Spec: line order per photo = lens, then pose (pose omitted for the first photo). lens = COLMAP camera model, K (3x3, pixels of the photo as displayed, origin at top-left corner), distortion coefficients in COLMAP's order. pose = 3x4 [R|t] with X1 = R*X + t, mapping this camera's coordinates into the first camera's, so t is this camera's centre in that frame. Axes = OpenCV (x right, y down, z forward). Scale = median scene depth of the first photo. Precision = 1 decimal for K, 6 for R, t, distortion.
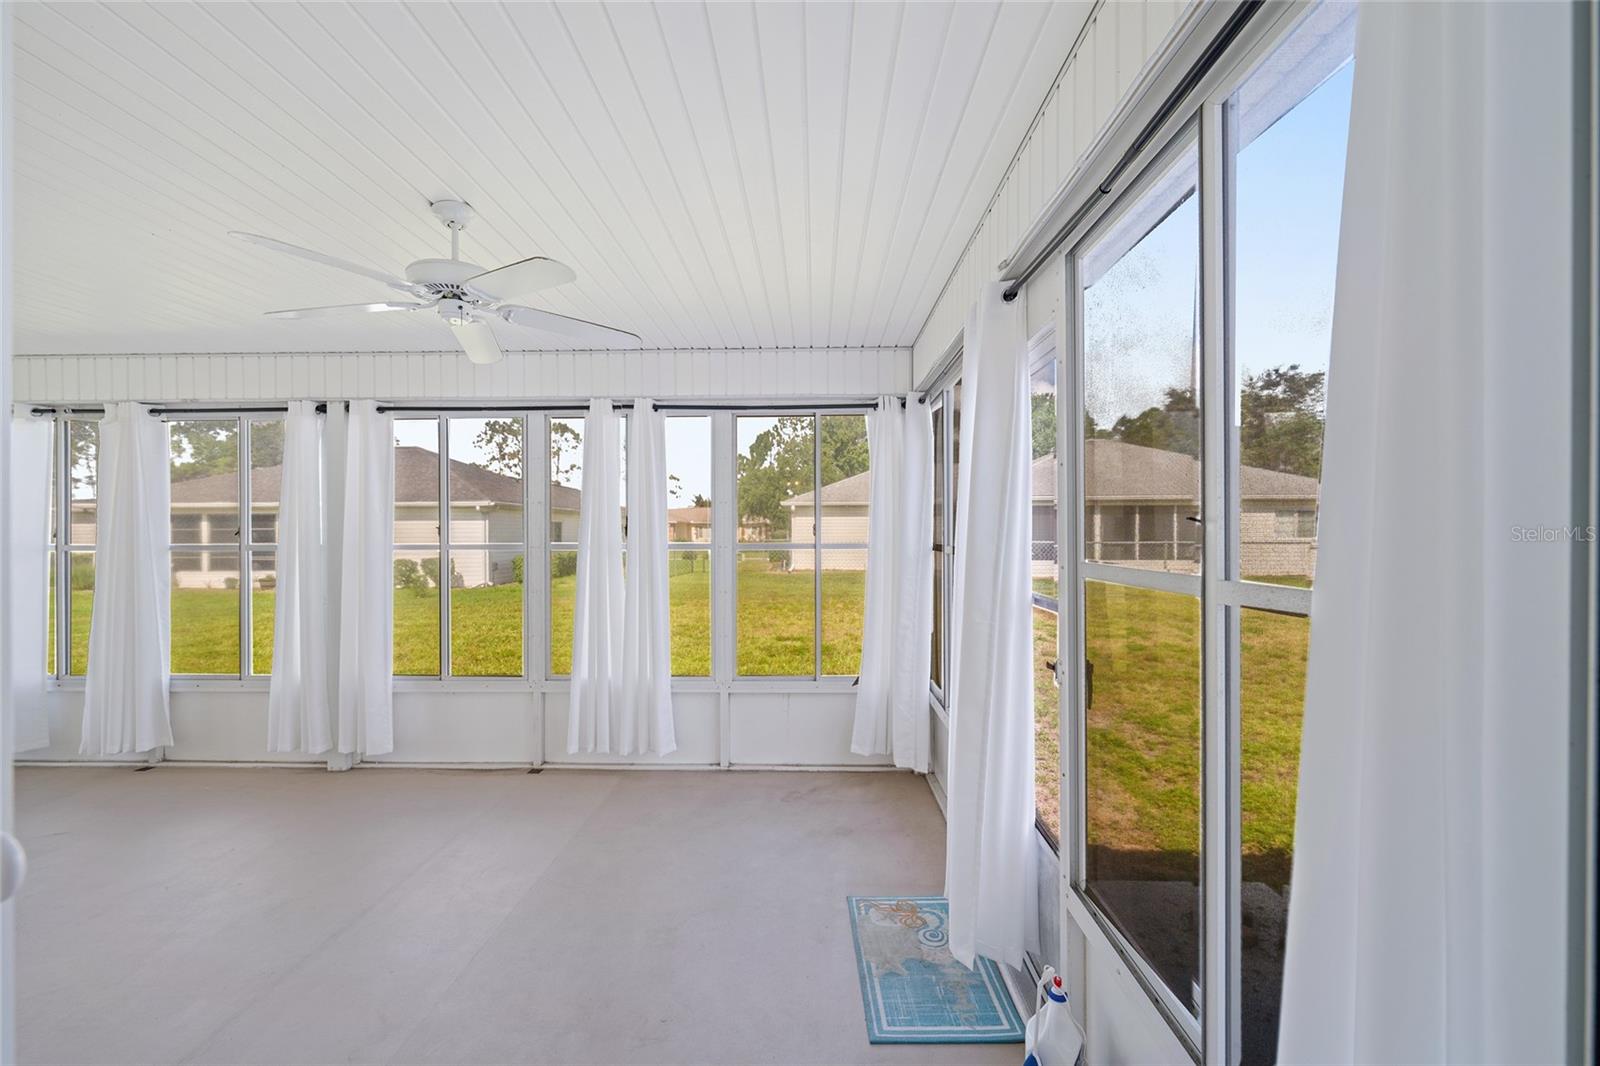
lens RADIAL K [[670.3, 0, 813.3], [0, 670.3, 538.1], [0, 0, 1]] dist [0.000688, -0.000454]
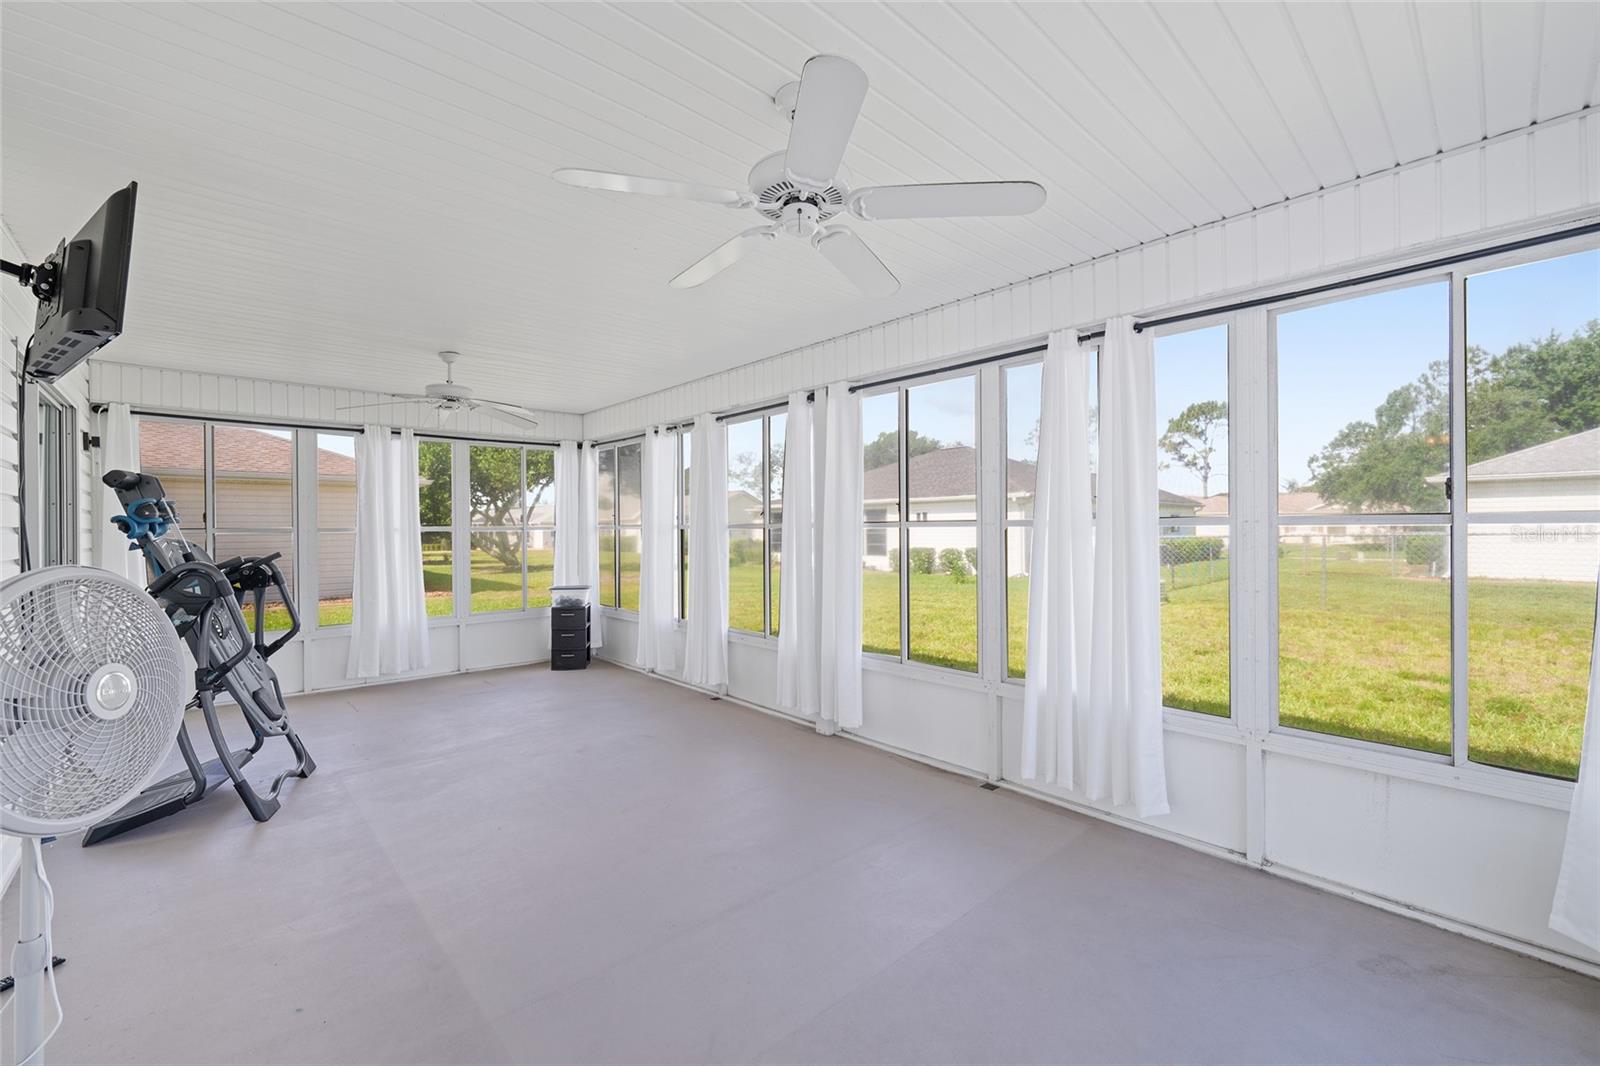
lens RADIAL K [[670.3, 0, 784.6], [0, 670.3, 530.0], [0, 0, 1]] dist [0.000688, -0.000454]
pose [[0.682049, 0.000773, -0.731306, 0.030502], [-0.003790, 0.999990, -0.002478, 0.024148], [0.731296, 0.004462, 0.682045, 0.224783]]
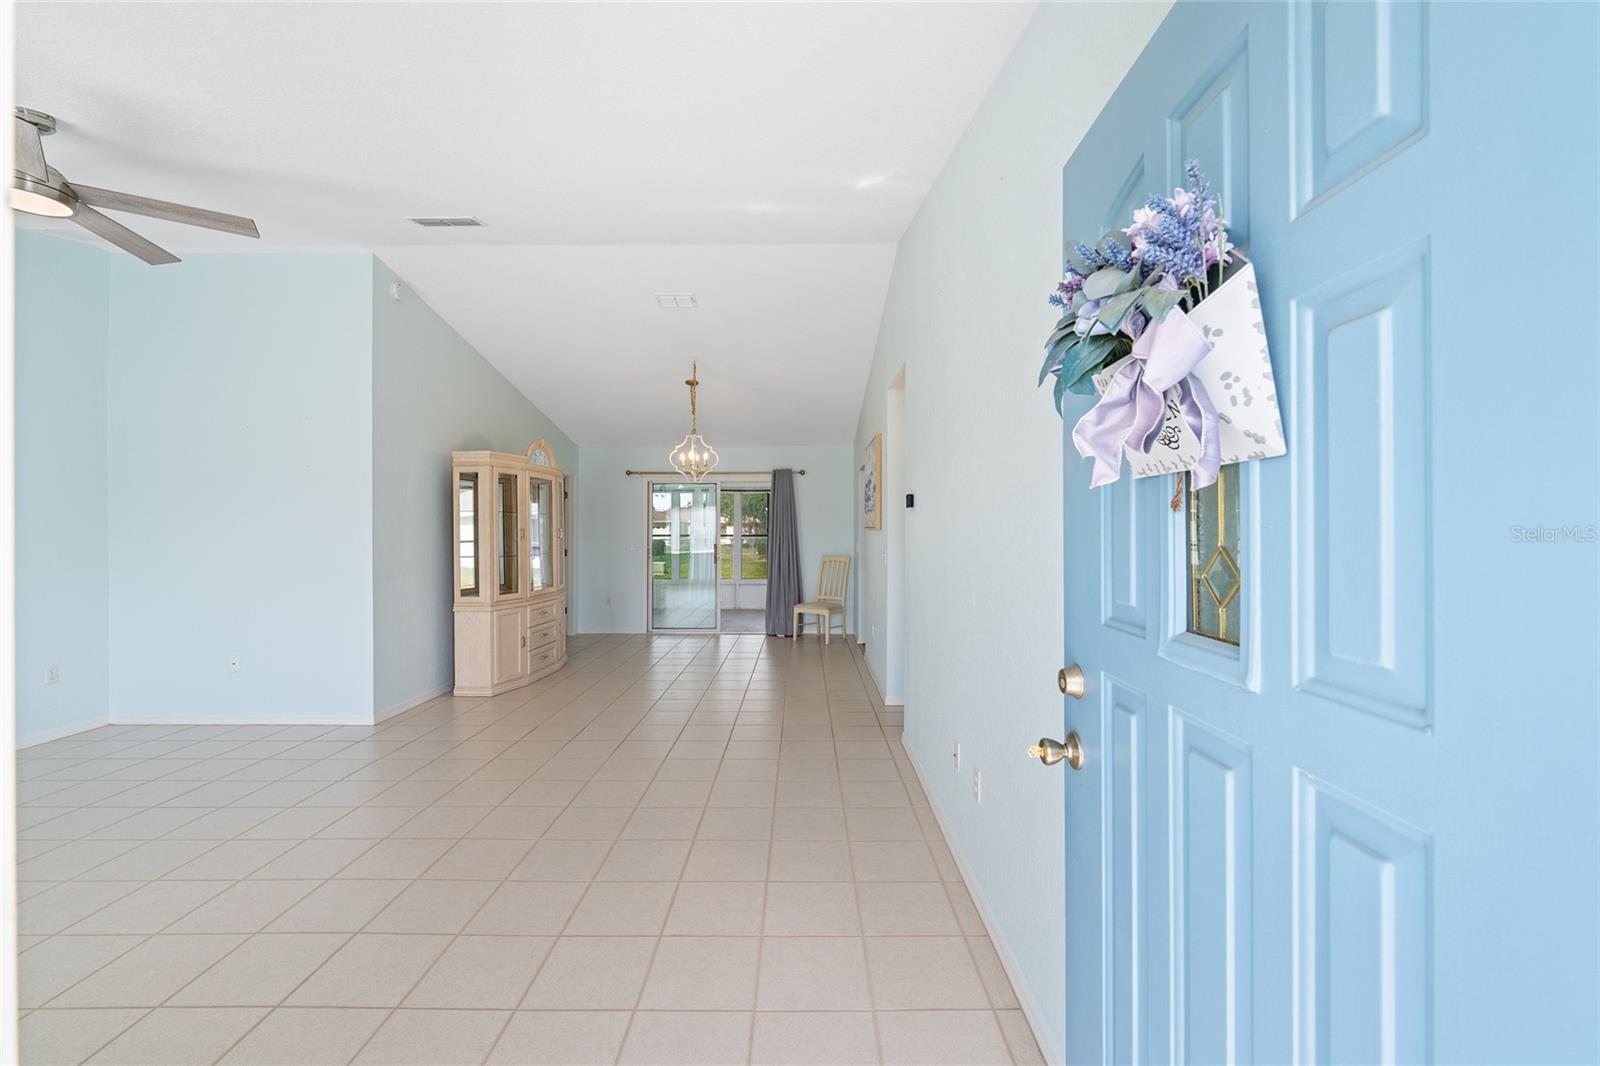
lens RADIAL K [[670.3, 0, 810.3], [0, 670.3, 527.1], [0, 0, 1]] dist [0.000688, -0.000454]
pose [[0.999954, 0.001545, 0.009505, 0.164060], [-0.001412, 0.999901, -0.014031, 0.017108], [-0.009526, 0.014017, 0.999856, -1.999457]]
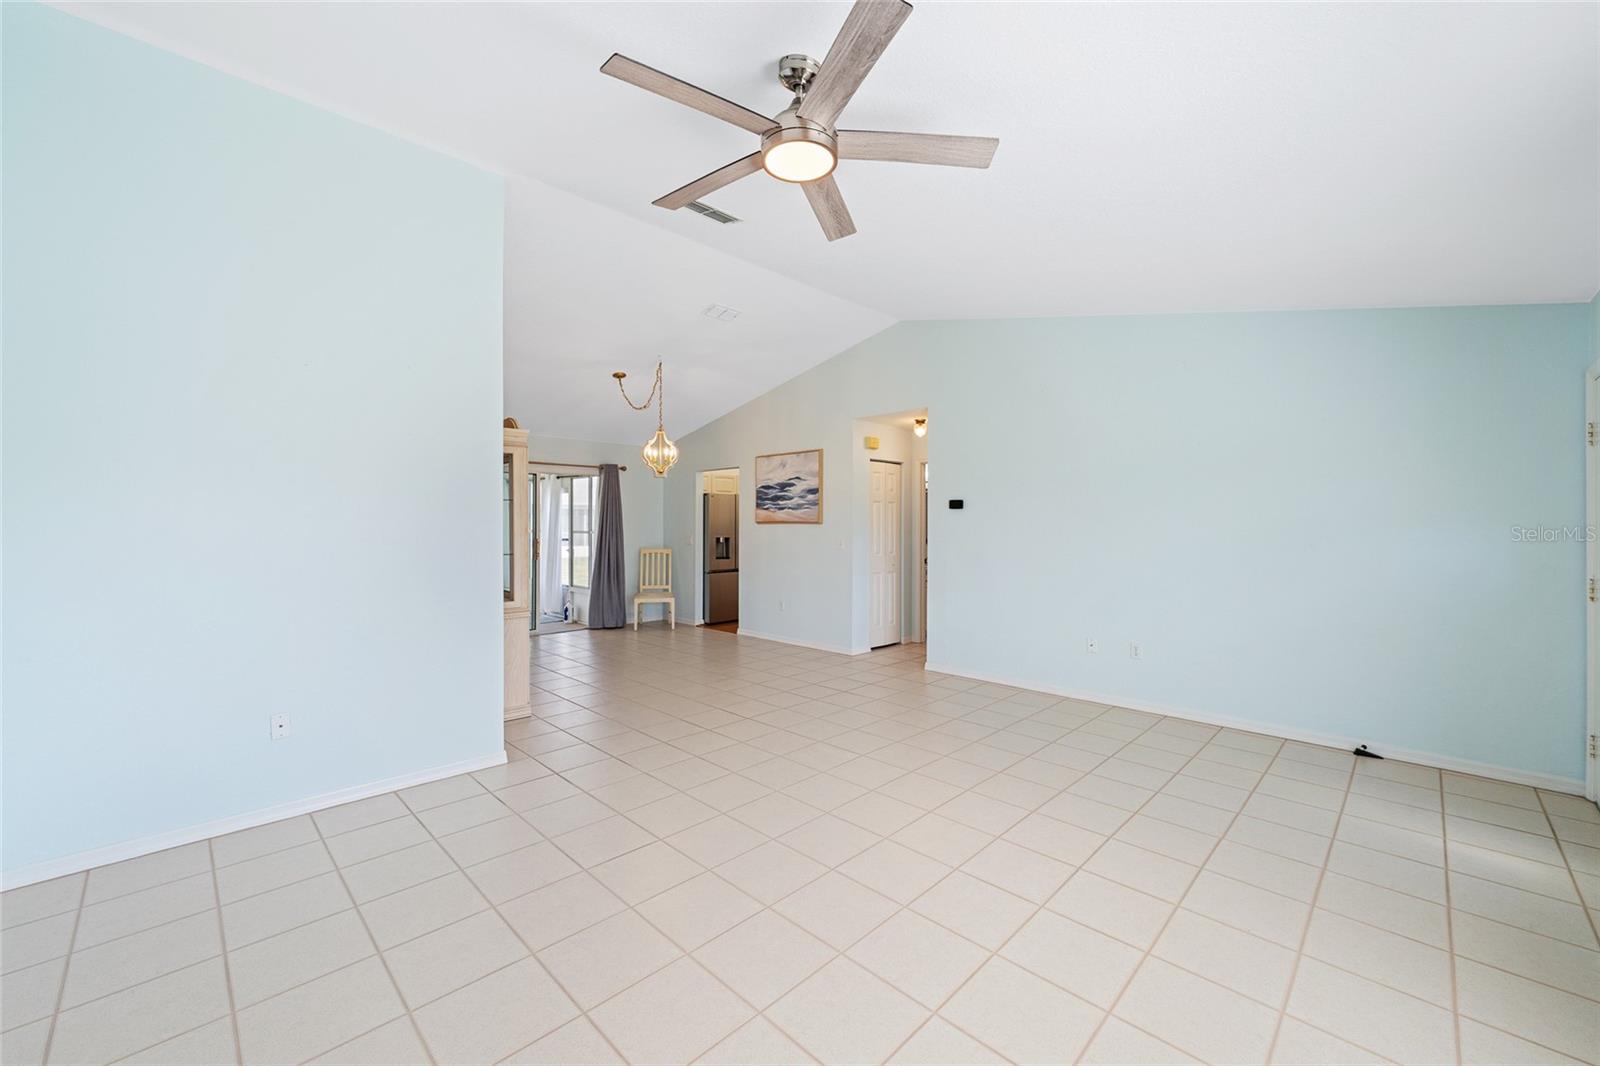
lens RADIAL K [[626.1, 0, 807.7], [0, 626.1, 519.3], [0, 0, 1]] dist [0.001307, 0.000355]
pose [[0.699242, 0.009271, 0.714825, -0.867716], [0.005893, 0.999807, -0.018731, 0.021998], [-0.714861, 0.017310, 0.699052, -1.758004]]
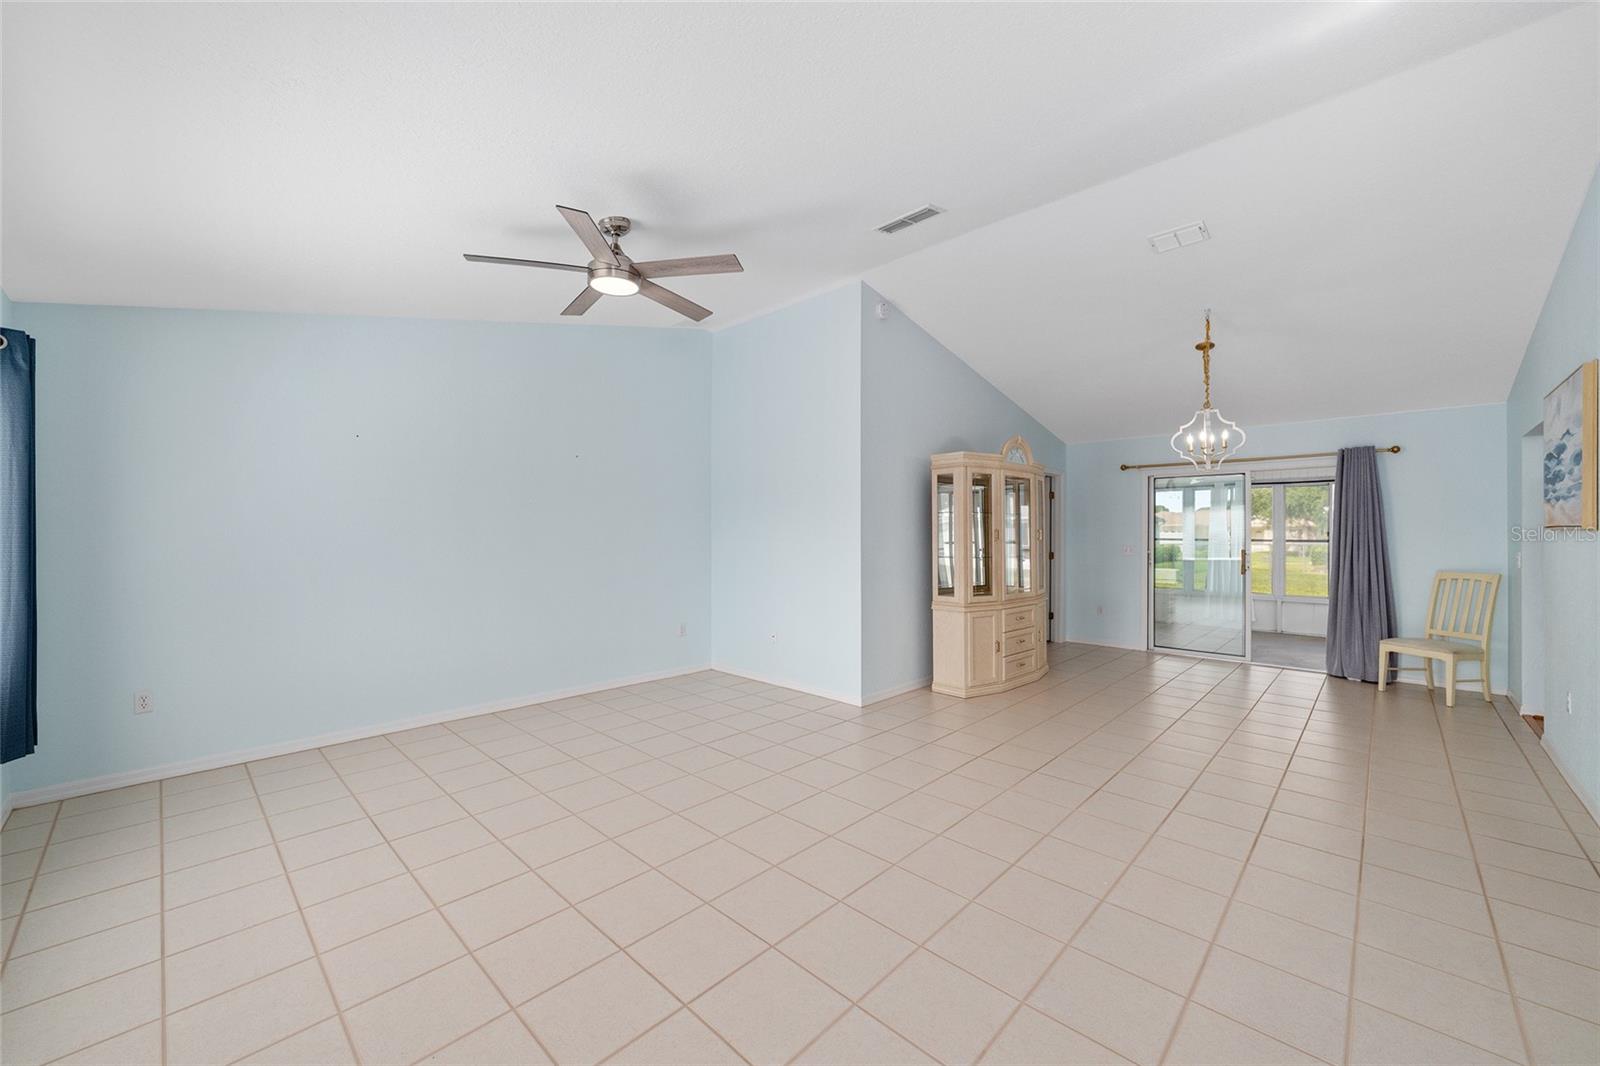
lens RADIAL K [[626.1, 0, 791.3], [0, 626.1, 529.6], [0, 0, 1]] dist [0.001307, 0.000355]
pose [[0.723390, -0.000395, -0.690440, 0.149572], [-0.010936, 0.999868, -0.012030, 0.021413], [0.690353, 0.016253, 0.723290, -1.798903]]
